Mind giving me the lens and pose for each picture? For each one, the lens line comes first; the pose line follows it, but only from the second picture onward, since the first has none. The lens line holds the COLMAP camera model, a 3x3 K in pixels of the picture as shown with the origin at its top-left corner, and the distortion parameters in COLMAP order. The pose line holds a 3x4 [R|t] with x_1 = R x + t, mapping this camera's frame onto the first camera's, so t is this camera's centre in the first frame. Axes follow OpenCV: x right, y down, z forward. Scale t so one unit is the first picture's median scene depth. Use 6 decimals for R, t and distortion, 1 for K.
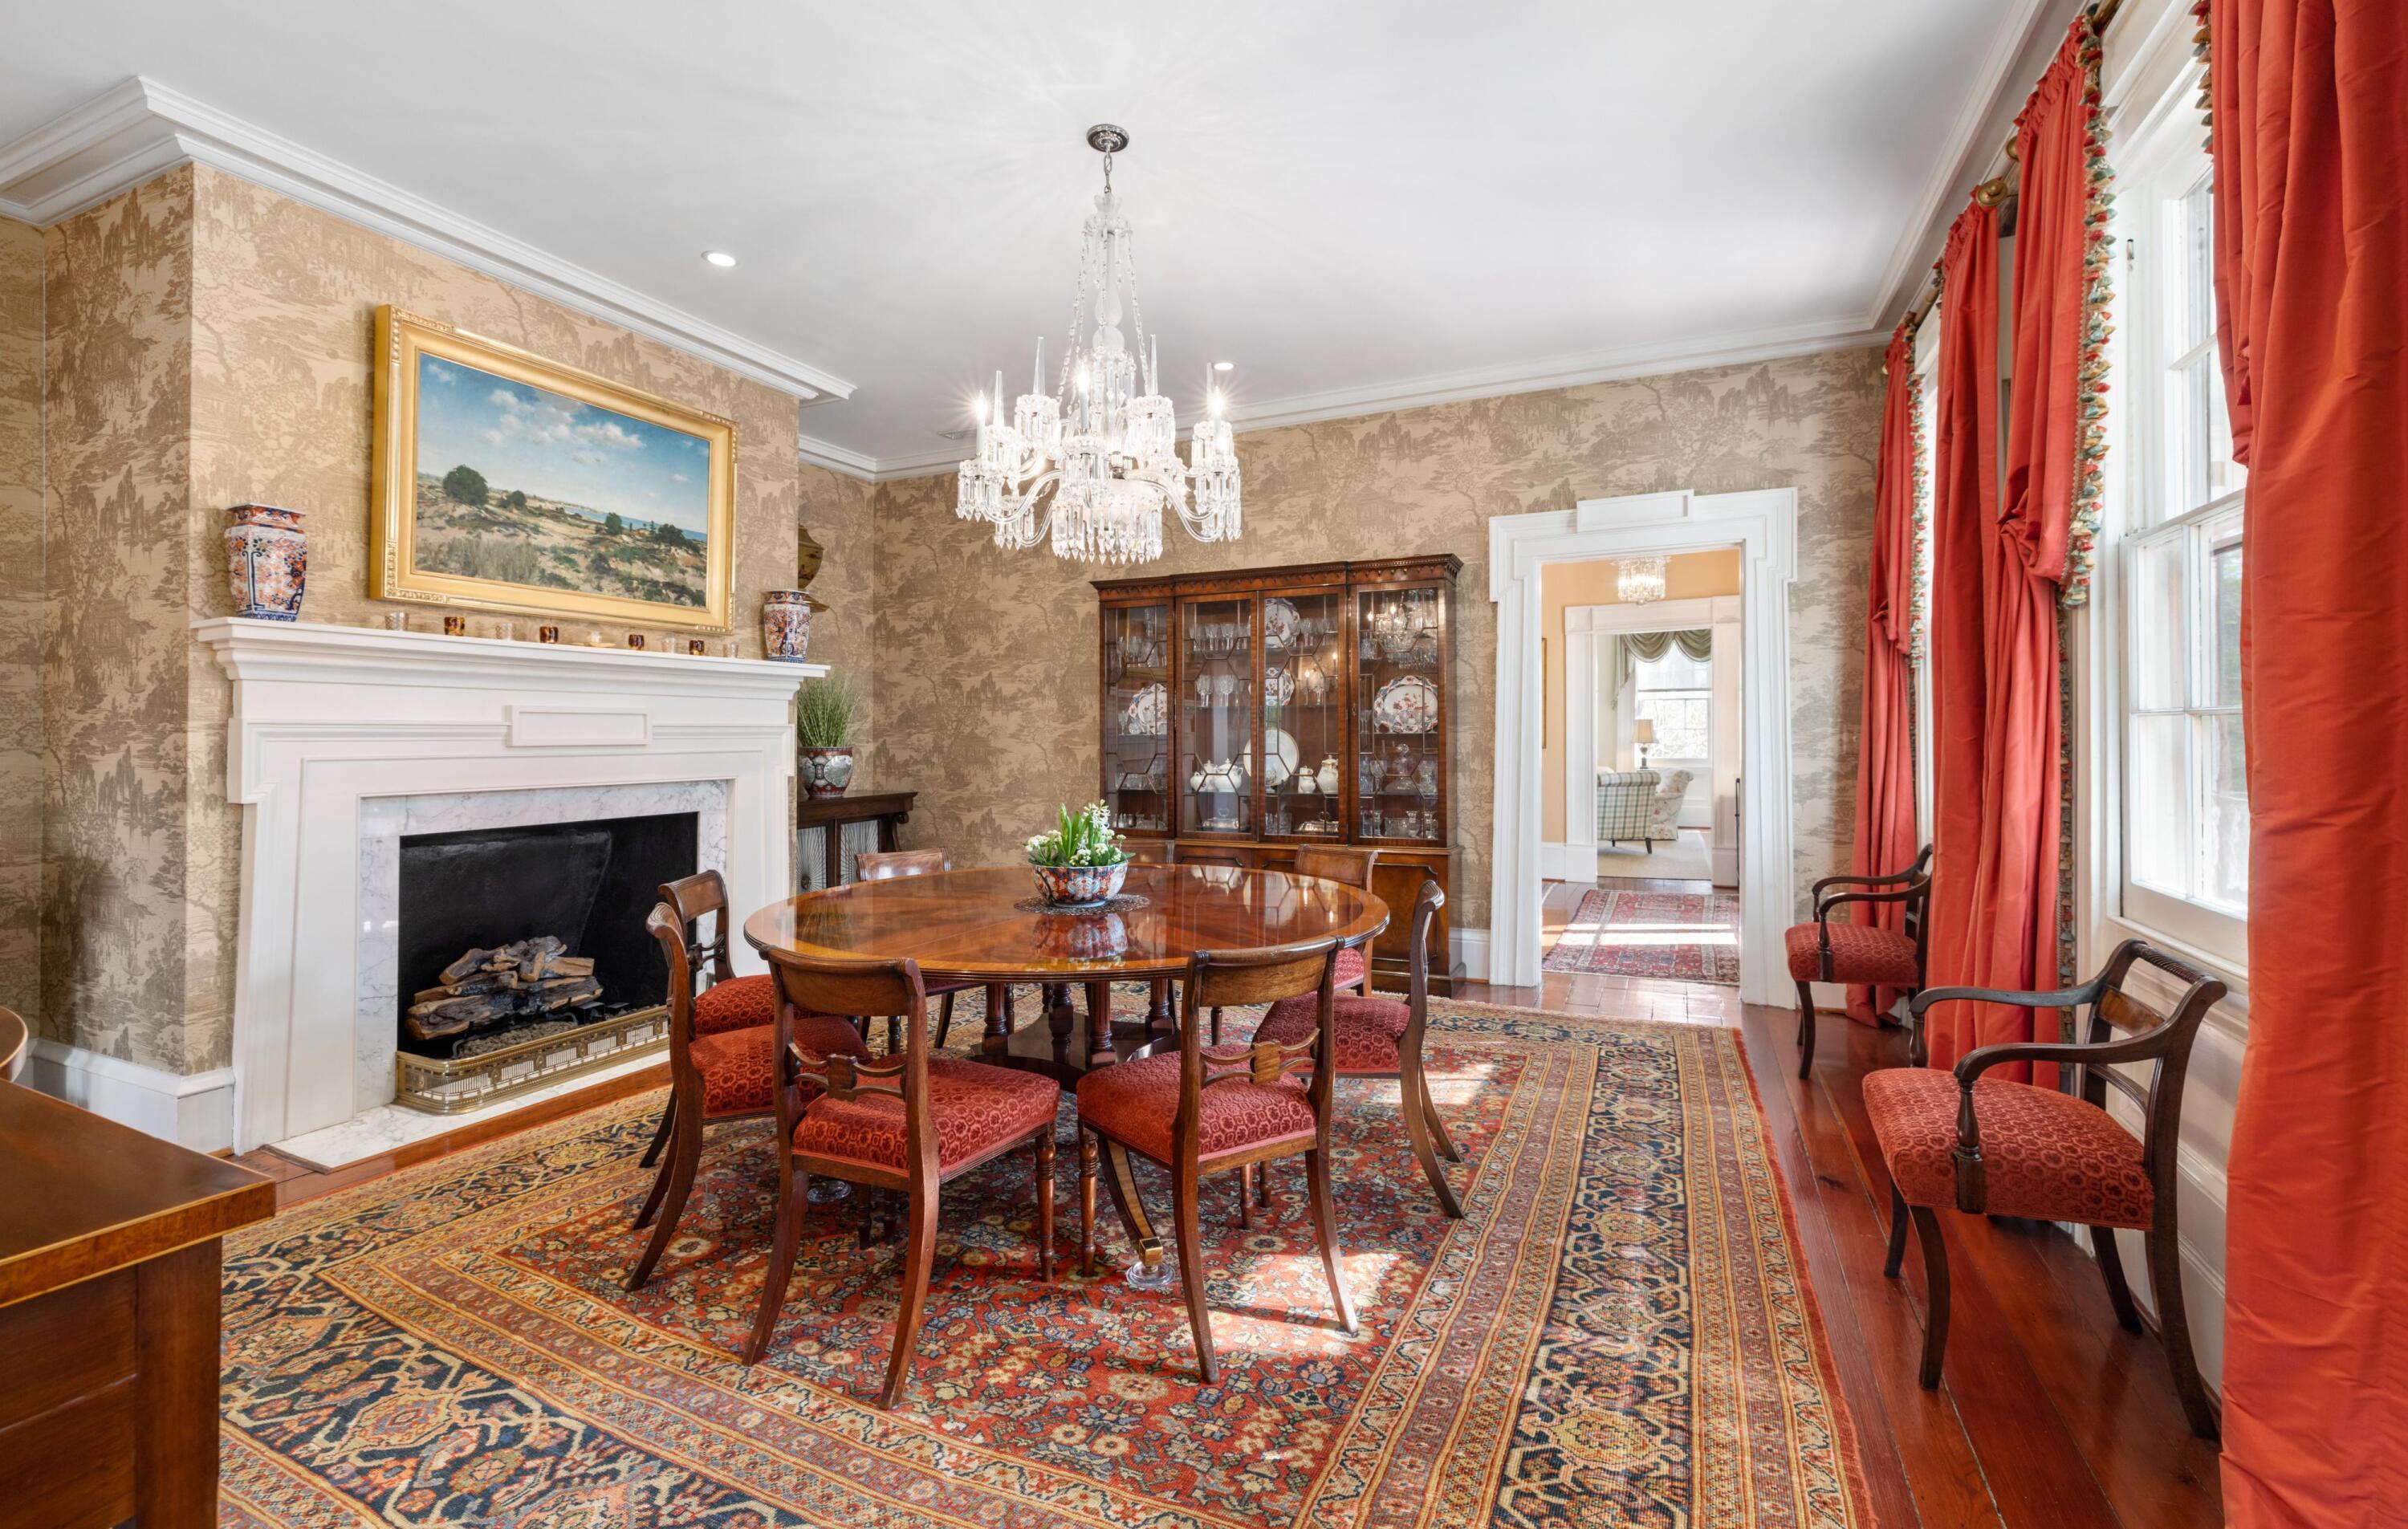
lens RADIAL K [[1038.5, 0, 1196.0], [0, 1038.5, 733.7], [0, 0, 1]] dist [-0.004837, -0.000336]
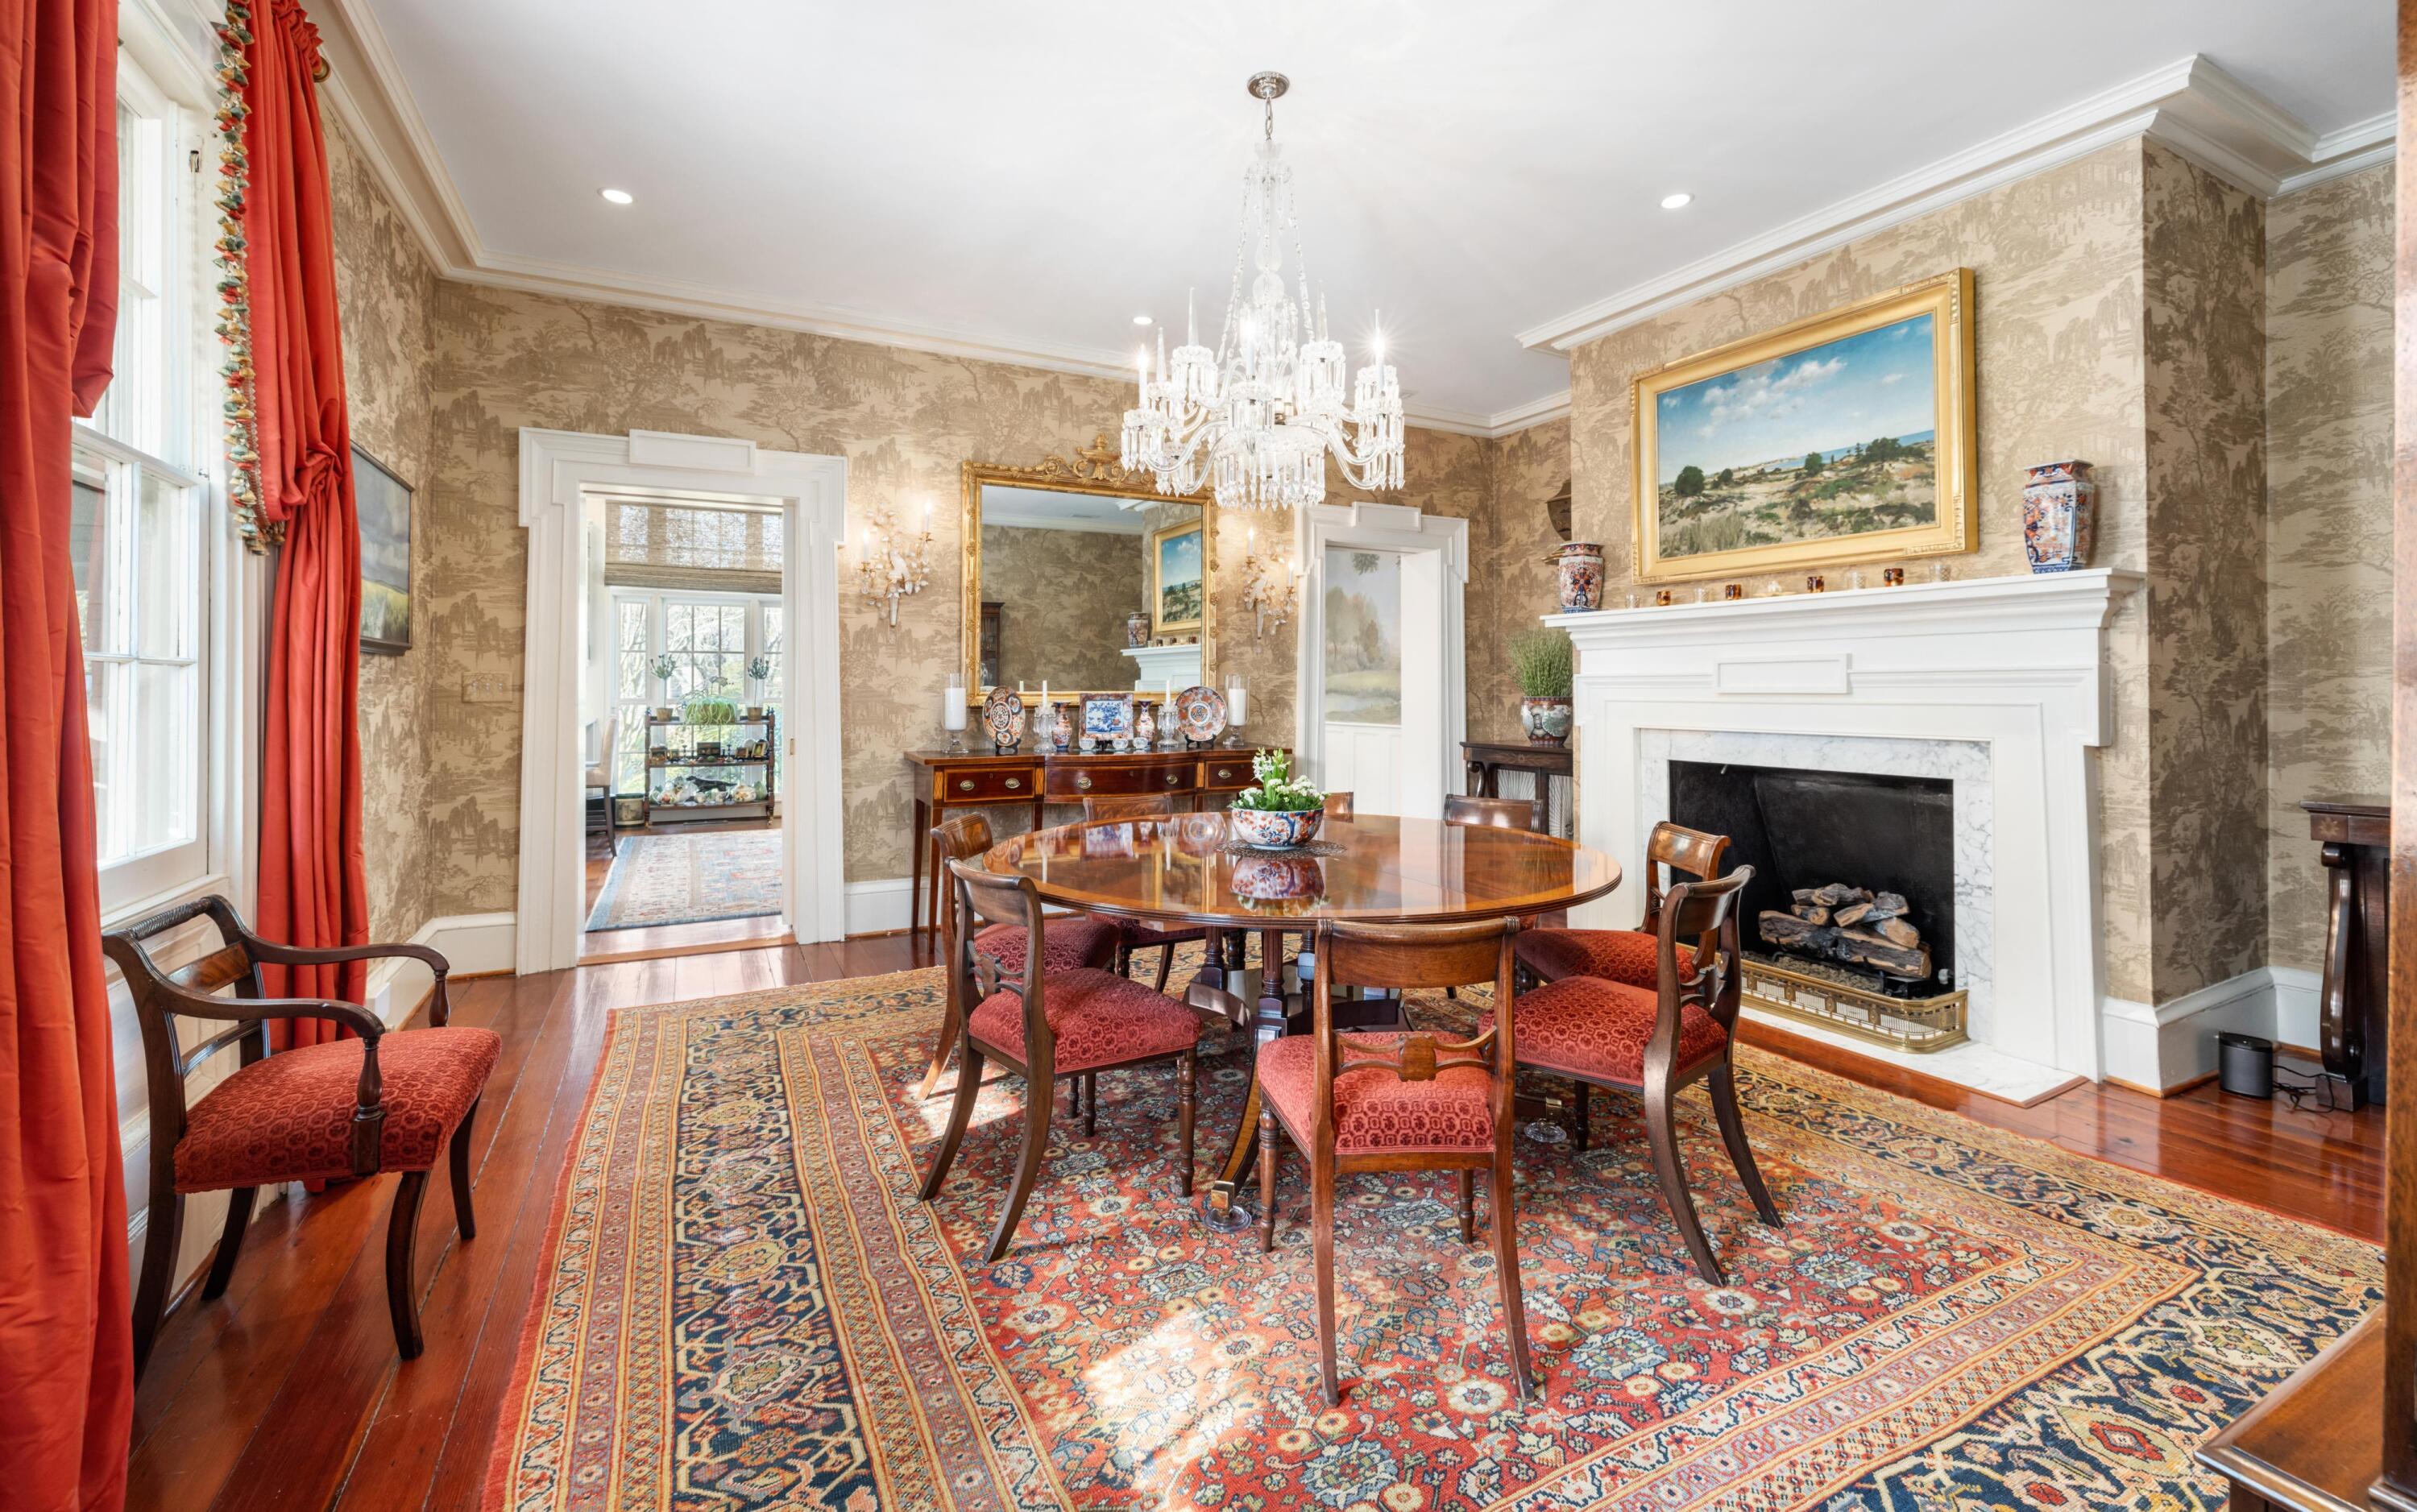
lens RADIAL K [[994.5, 0, 1203.5], [0, 994.5, 673.1], [0, 0, 1]] dist [0.012936, 0.000155]
pose [[-0.612563, -0.006608, -0.790394, 0.595564], [0.005503, 0.999905, -0.012625, 0.000980], [0.790403, -0.012083, -0.612469, 1.281342]]
